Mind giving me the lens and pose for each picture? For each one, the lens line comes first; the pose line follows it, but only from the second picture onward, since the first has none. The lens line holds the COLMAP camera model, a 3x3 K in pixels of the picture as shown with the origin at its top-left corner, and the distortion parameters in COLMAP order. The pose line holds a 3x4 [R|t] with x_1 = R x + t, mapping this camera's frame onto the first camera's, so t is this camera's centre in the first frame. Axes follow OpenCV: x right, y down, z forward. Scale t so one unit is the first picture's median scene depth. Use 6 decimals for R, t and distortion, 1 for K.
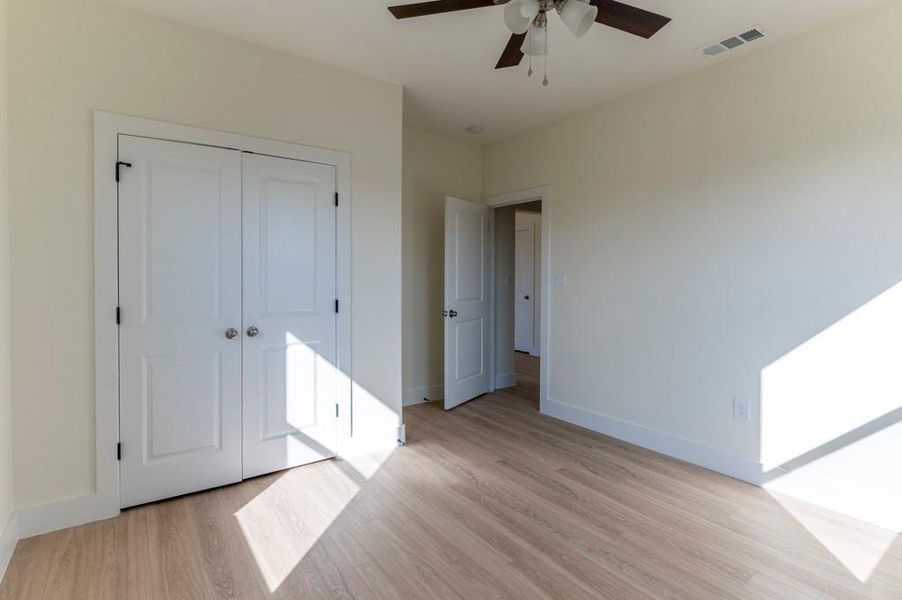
lens RADIAL K [[446.6, 0, 453.1], [0, 446.6, 282.5], [0, 0, 1]] dist [0.013369, 0.000277]
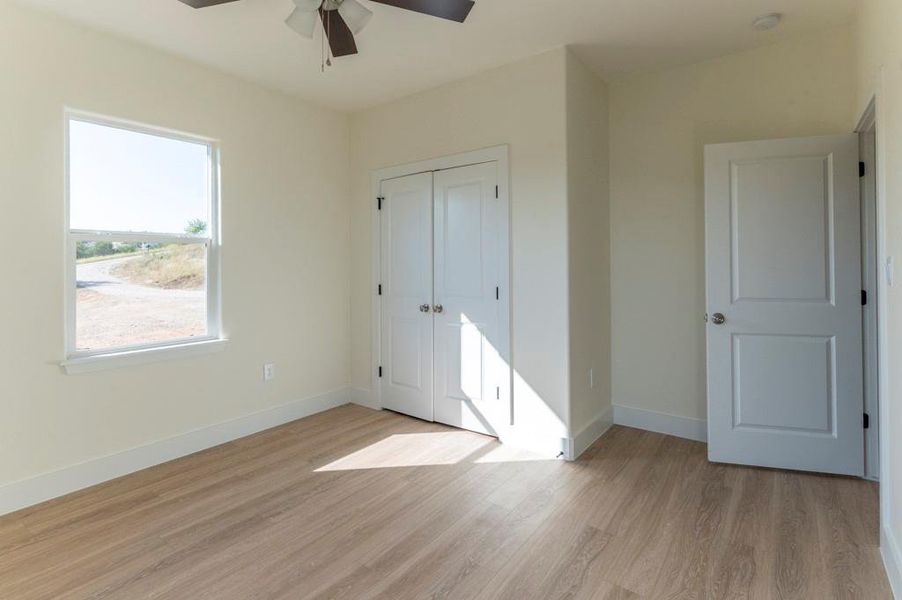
lens RADIAL K [[454.8, 0, 444.6], [0, 454.8, 266.0], [0, 0, 1]] dist [0.001280, 0.000201]
pose [[0.283920, -0.004781, -0.958836, 0.789696], [-0.001951, 0.999983, -0.005564, -0.005430], [0.958846, 0.003451, 0.283906, 0.633137]]
